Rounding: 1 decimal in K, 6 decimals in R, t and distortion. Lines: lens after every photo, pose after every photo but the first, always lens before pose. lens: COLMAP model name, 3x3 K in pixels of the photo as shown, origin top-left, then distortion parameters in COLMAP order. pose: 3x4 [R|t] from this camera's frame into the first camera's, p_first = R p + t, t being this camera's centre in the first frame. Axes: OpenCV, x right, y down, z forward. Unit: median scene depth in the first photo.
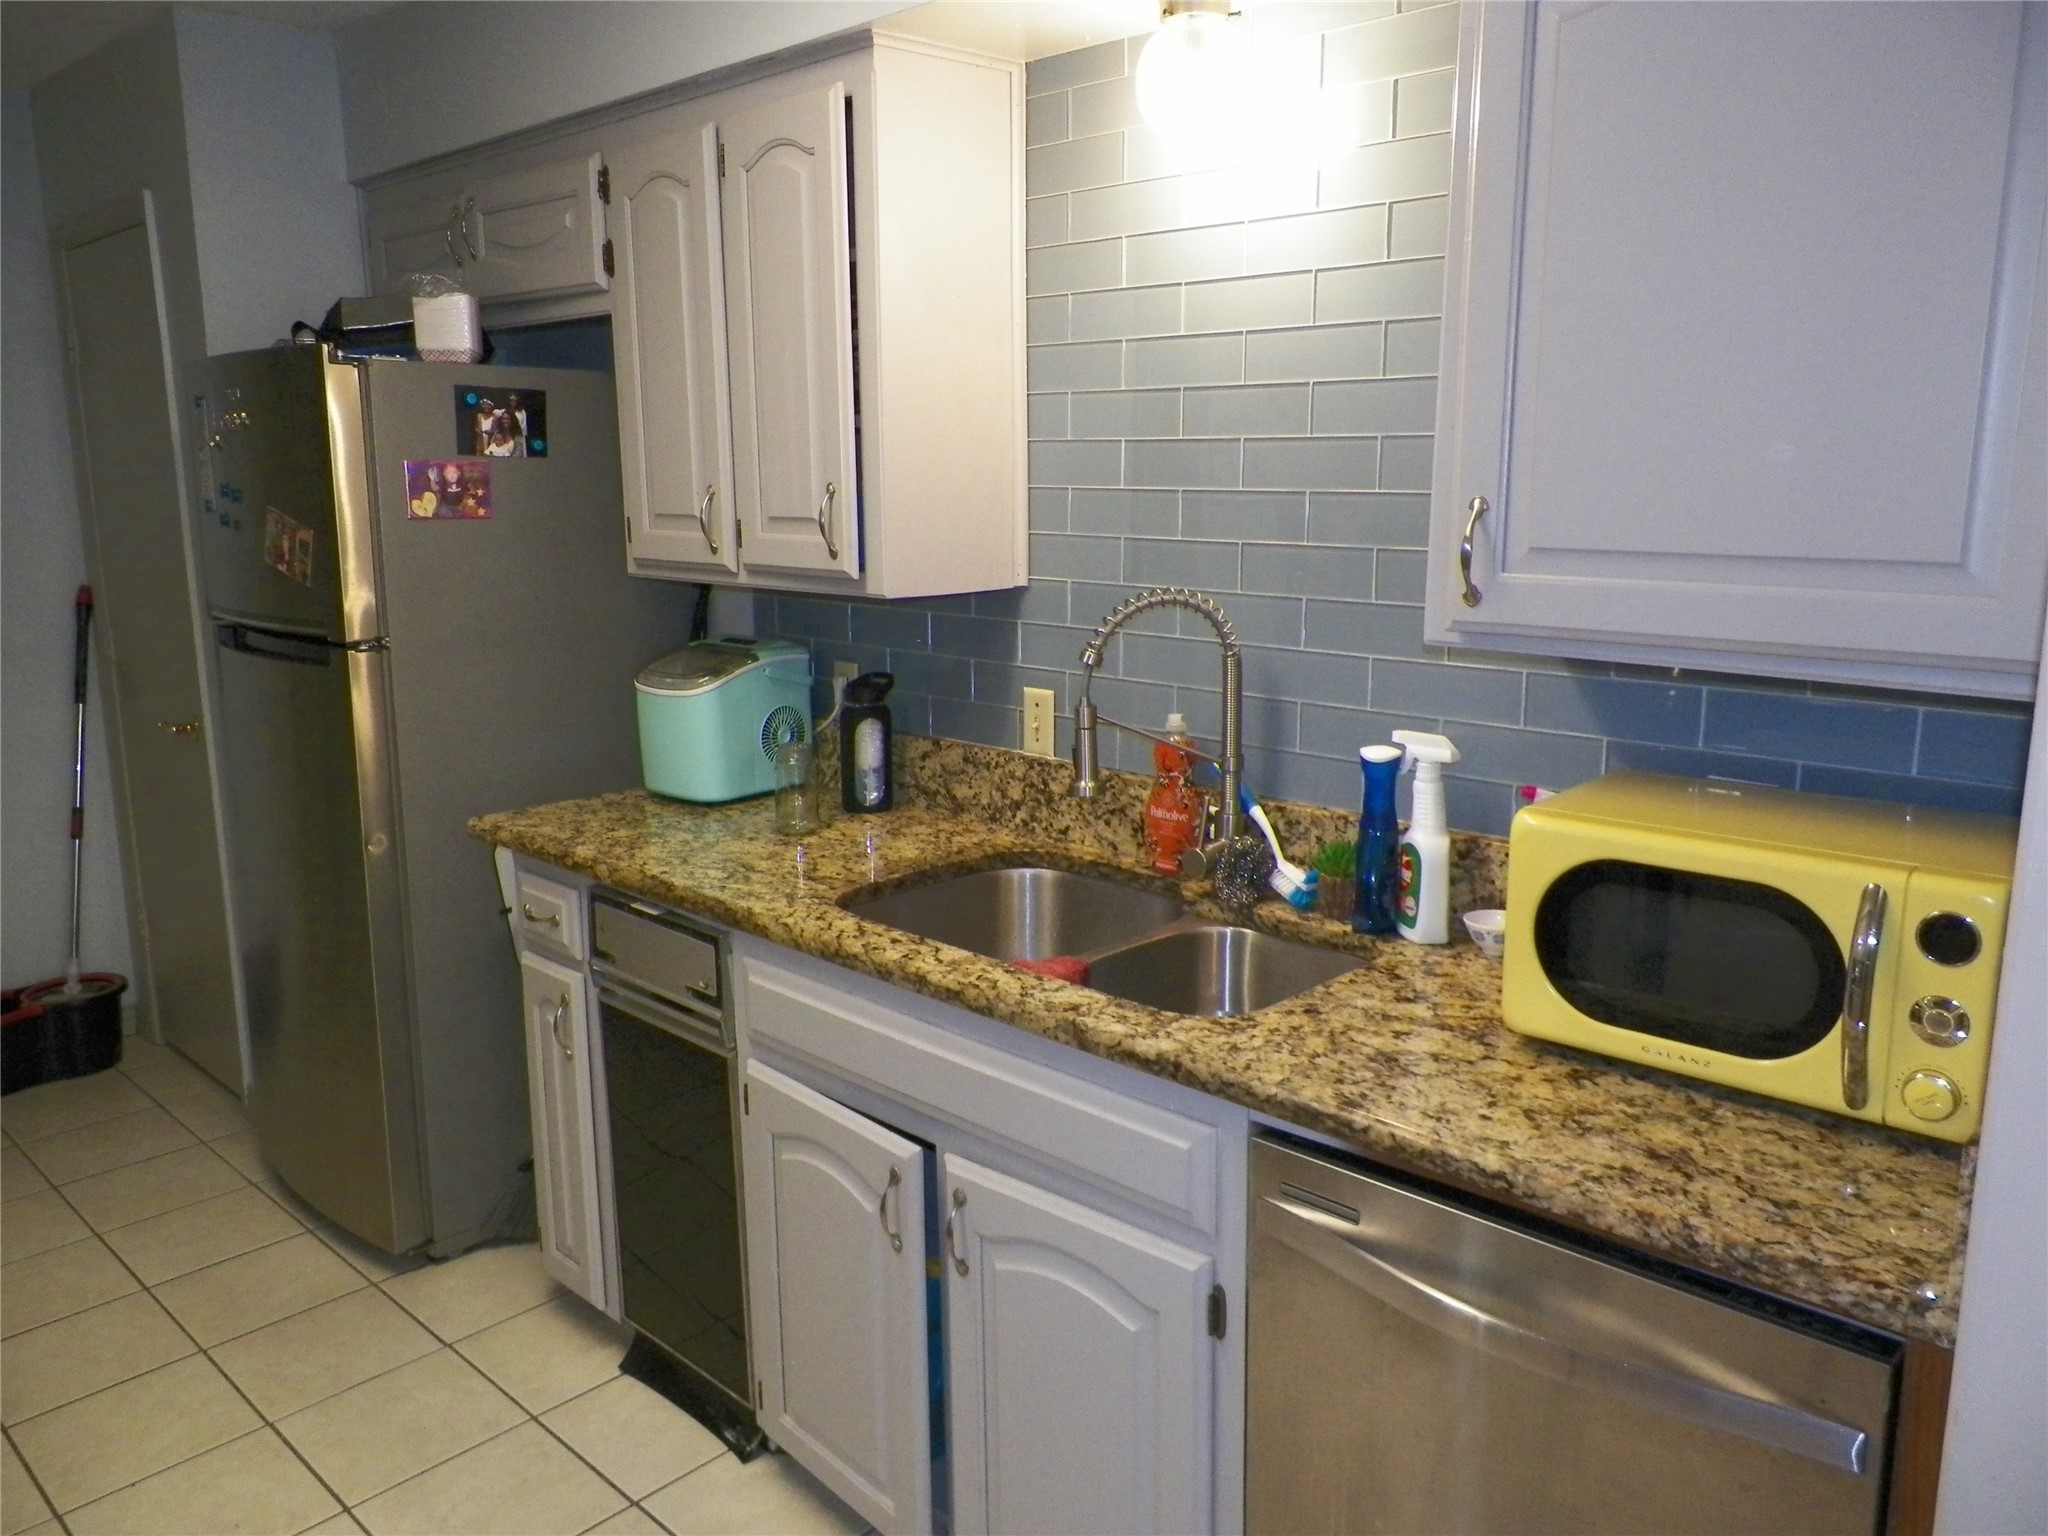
lens RADIAL K [[1528.4, 0, 1024.6], [0, 1528.4, 764.2], [0, 0, 1]] dist [0.004061, 0.001143]
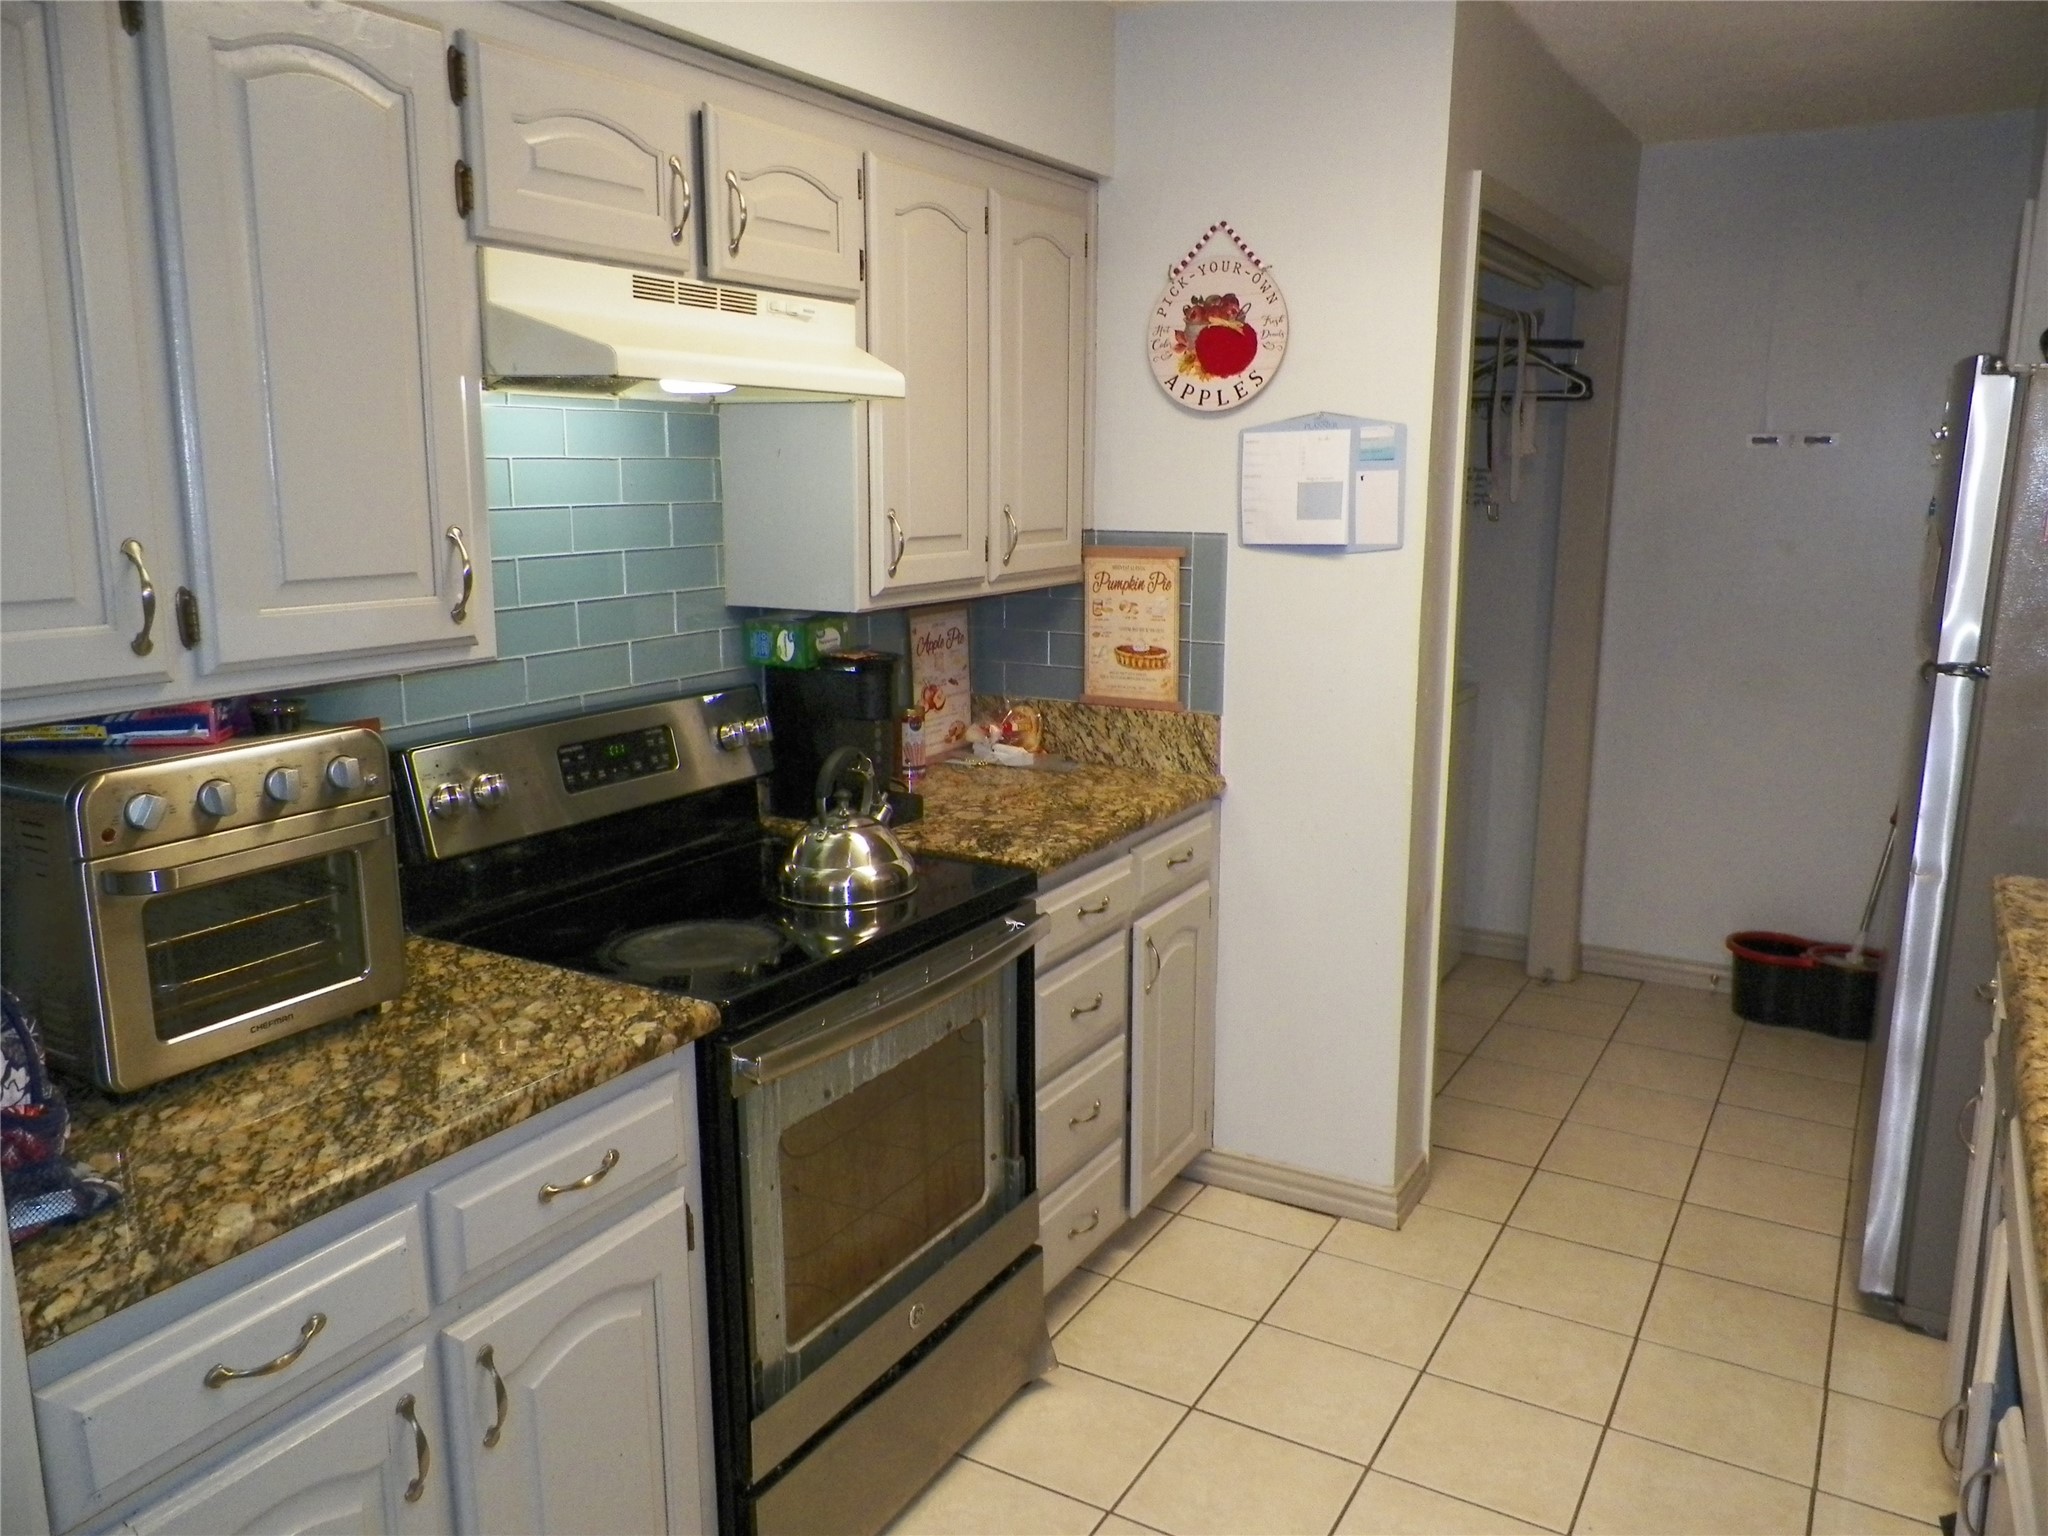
lens RADIAL K [[1528.4, 0, 1025.2], [0, 1528.4, 762.4], [0, 0, 1]] dist [0.004061, 0.001143]
pose [[0.229134, 0.198923, -0.952852, 0.327657], [-0.199300, 0.967745, 0.154106, -0.048803], [0.952773, 0.154592, 0.261389, 0.189656]]
